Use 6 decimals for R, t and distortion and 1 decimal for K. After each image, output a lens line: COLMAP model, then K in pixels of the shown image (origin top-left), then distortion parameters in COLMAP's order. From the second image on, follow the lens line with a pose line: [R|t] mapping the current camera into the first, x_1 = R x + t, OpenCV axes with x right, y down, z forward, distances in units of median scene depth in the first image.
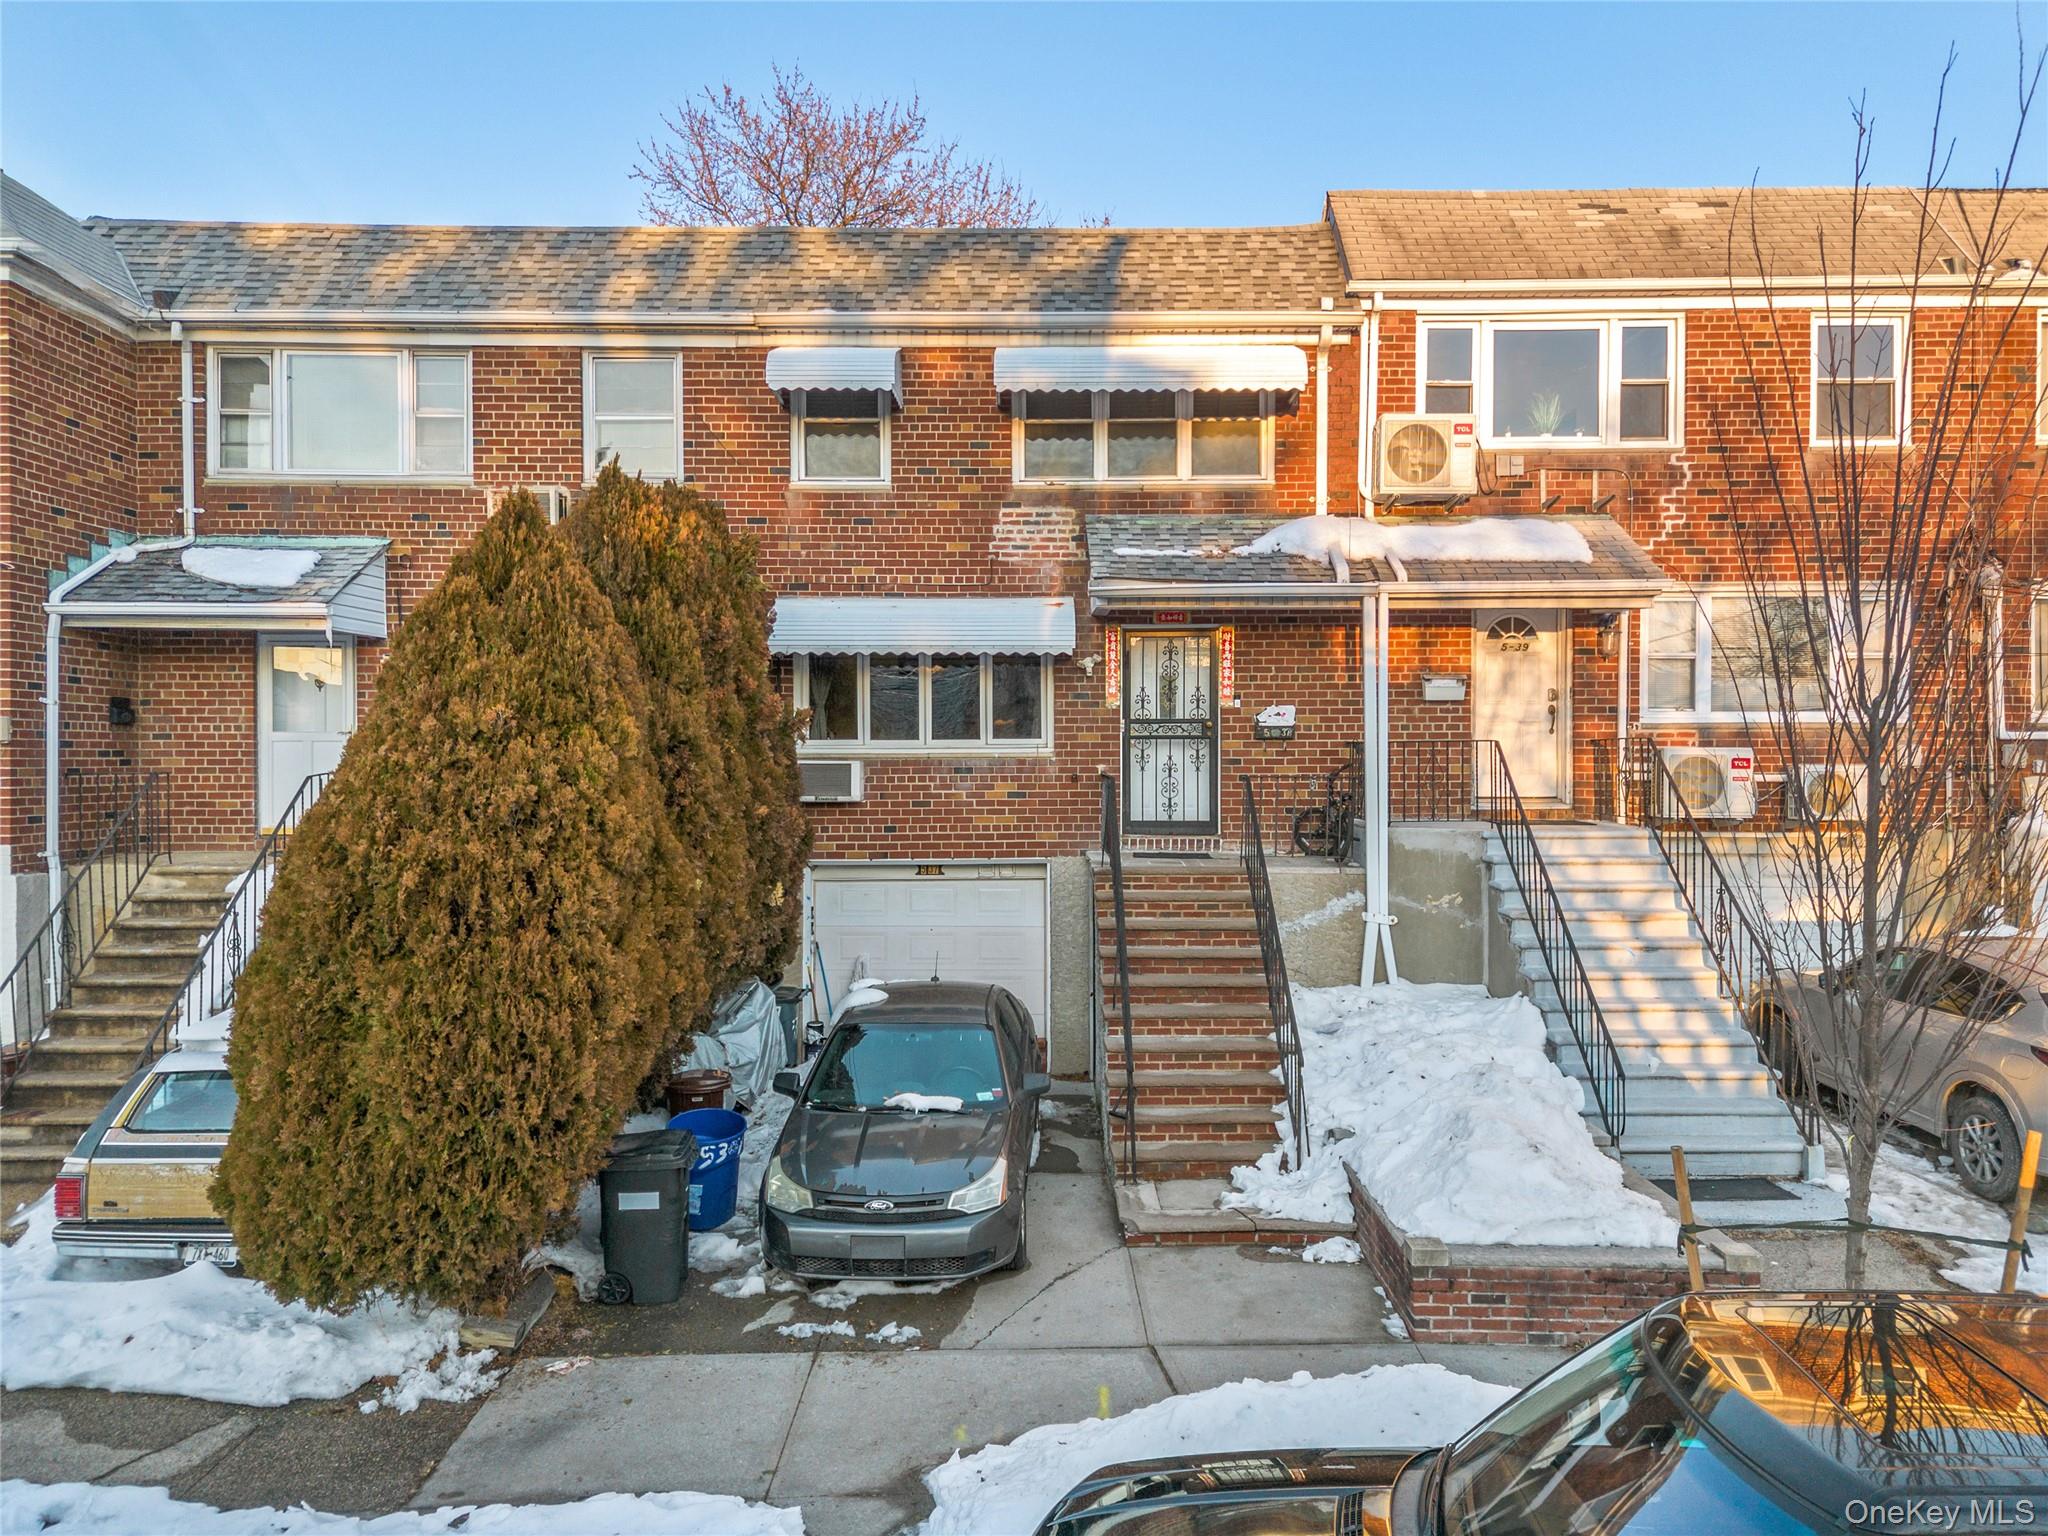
lens RADIAL K [[1495.6, 0, 1057.9], [0, 1495.6, 768.7], [0, 0, 1]] dist [0.077363, -0.057988]
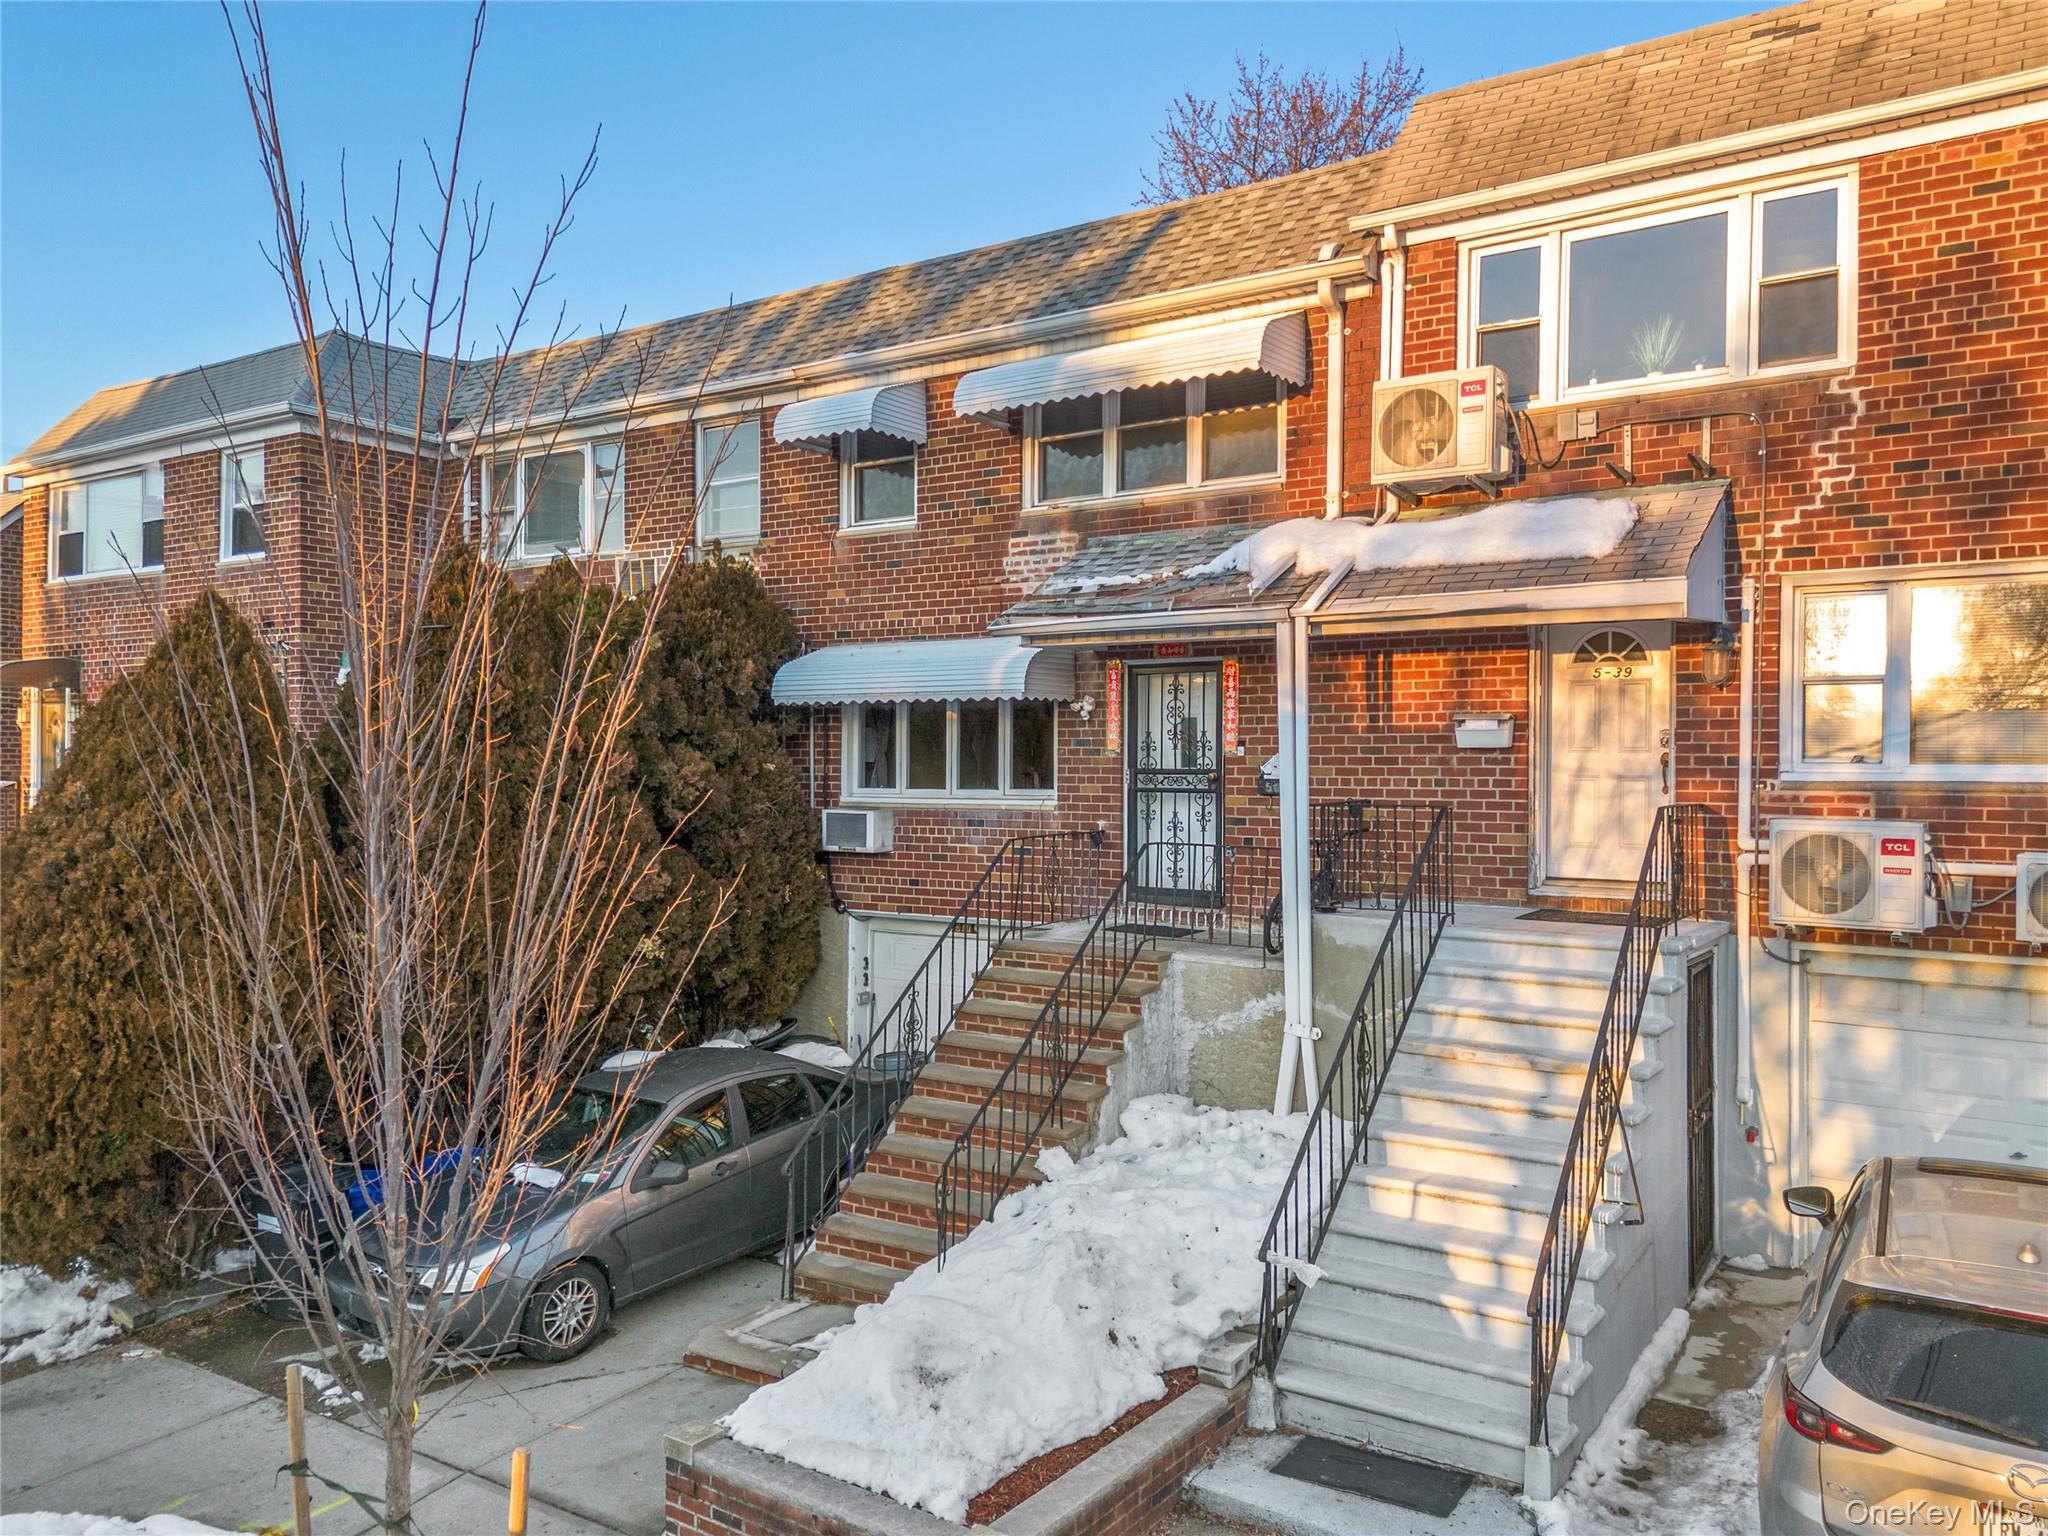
lens RADIAL K [[1552.1, 0, 1024.0], [0, 1552.1, 768.0], [0, 0, 1]] dist [0.086425, -0.073485]
pose [[0.818162, 0.006364, -0.574953, 0.516486], [-0.010703, 0.999934, -0.004162, -0.029471], [0.574889, 0.009559, 0.818176, 0.226801]]
